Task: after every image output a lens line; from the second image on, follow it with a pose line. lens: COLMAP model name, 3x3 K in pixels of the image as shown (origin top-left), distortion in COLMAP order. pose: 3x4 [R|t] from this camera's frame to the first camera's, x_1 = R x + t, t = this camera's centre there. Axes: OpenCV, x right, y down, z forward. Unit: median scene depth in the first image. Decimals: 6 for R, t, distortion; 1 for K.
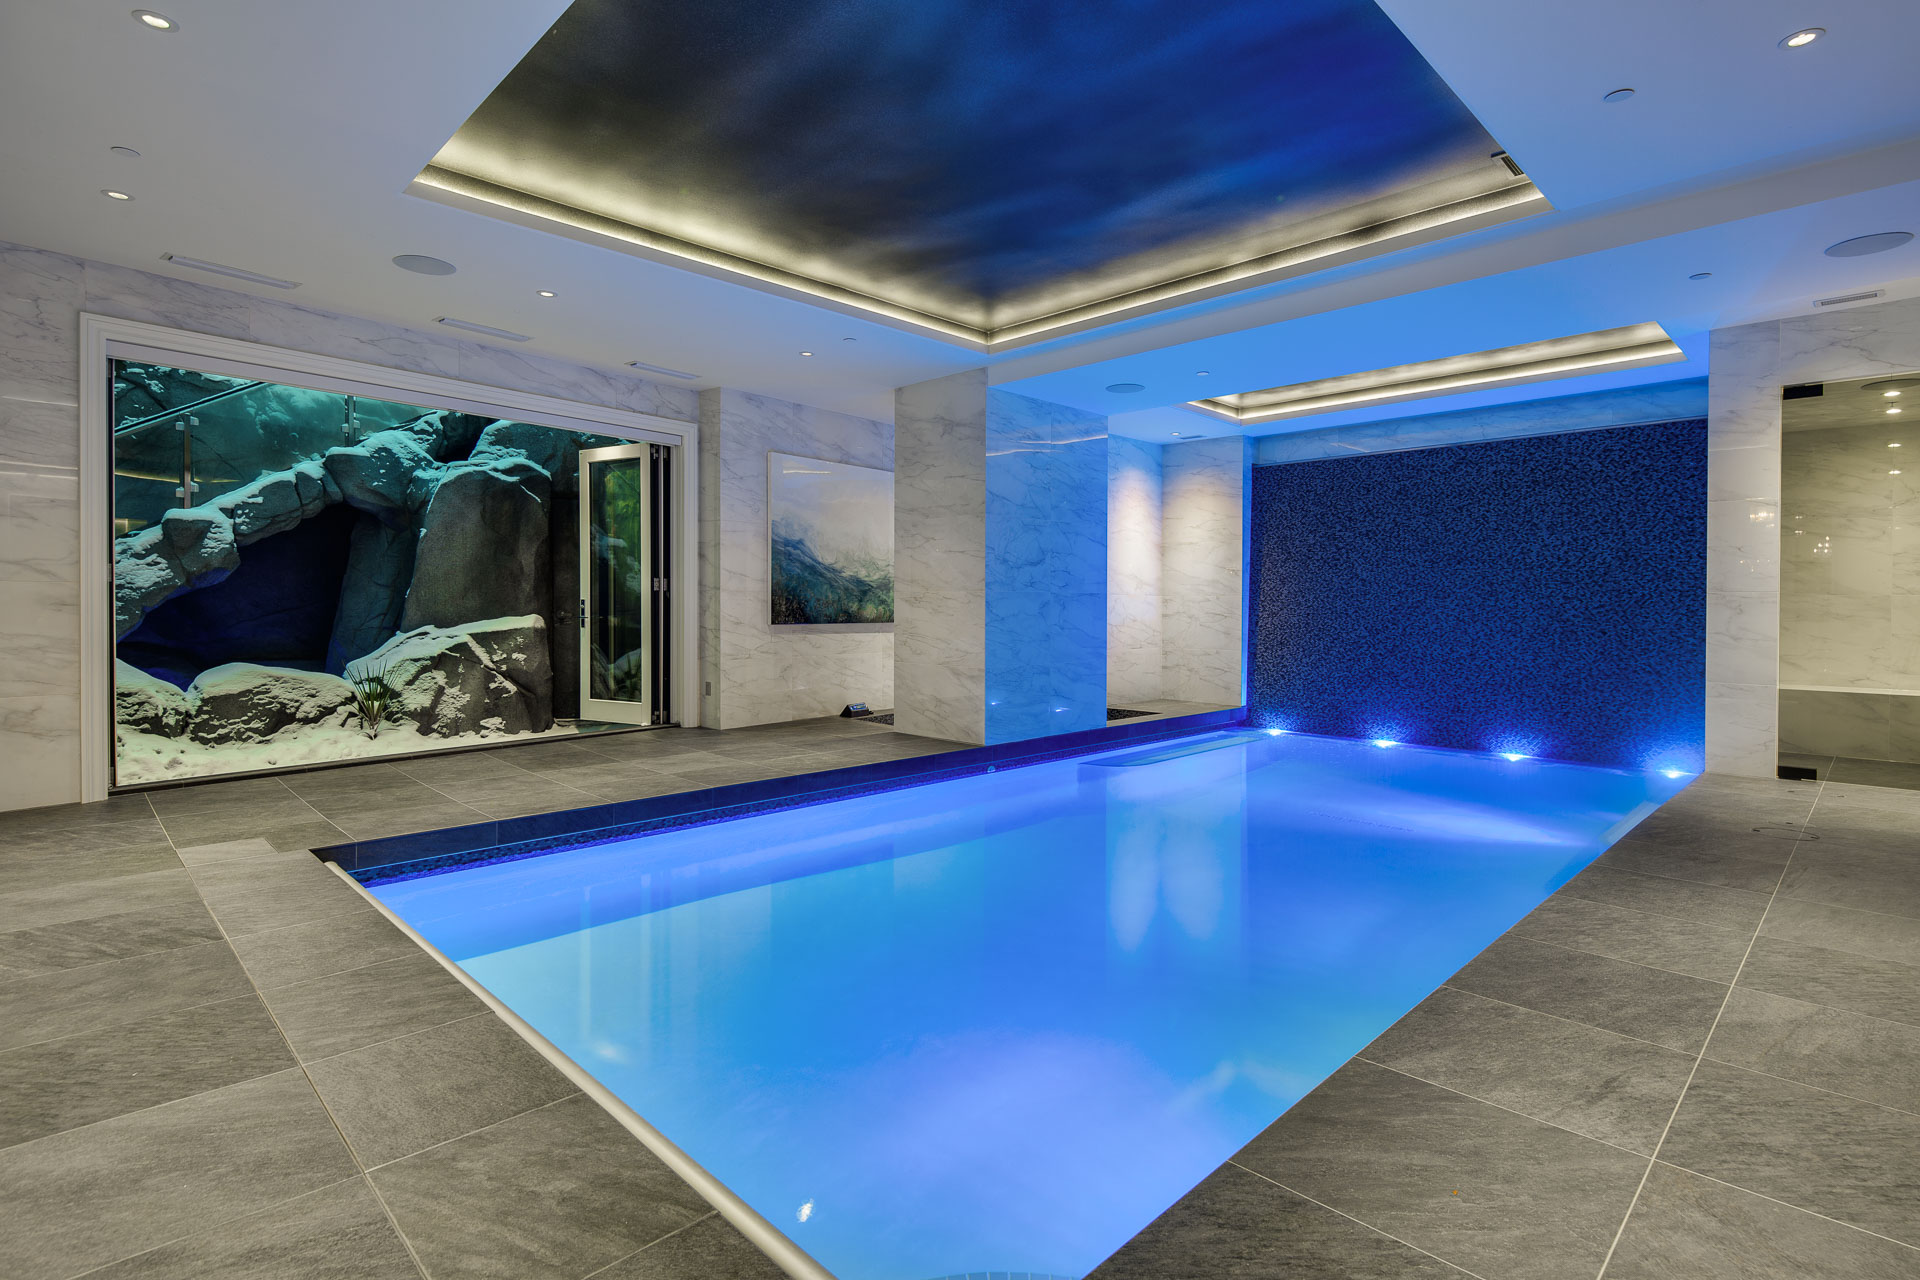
lens RADIAL K [[938.4, 0, 969.7], [0, 938.4, 620.0], [0, 0, 1]] dist [0.003914, -0.001192]
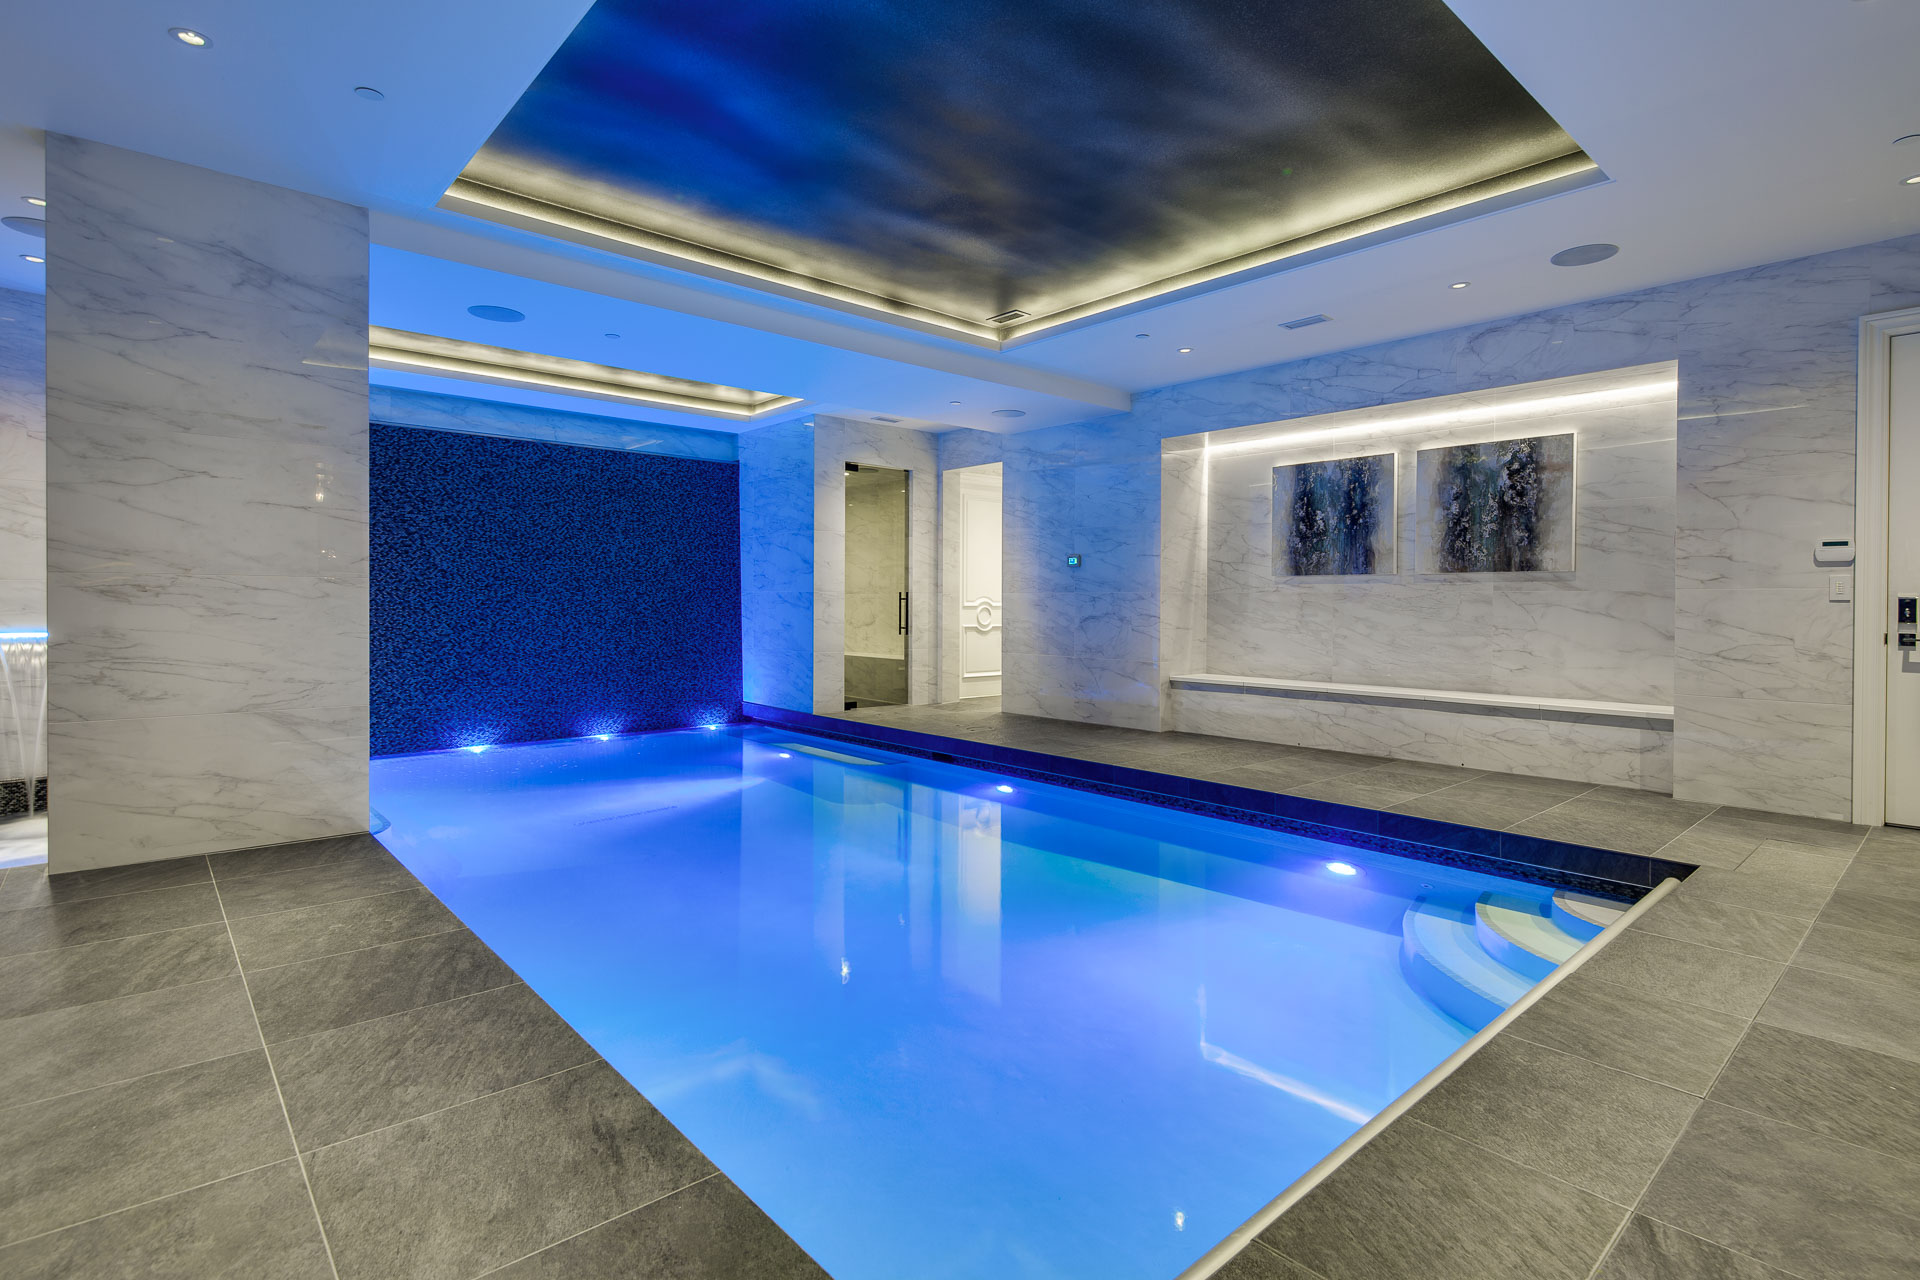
lens RADIAL K [[938.4, 0, 986.4], [0, 938.4, 618.4], [0, 0, 1]] dist [0.003914, -0.001192]
pose [[0.043676, -0.020175, 0.998842, -0.548713], [0.011383, 0.999741, 0.019696, -0.011480], [-0.998981, 0.010509, 0.043894, 0.547784]]
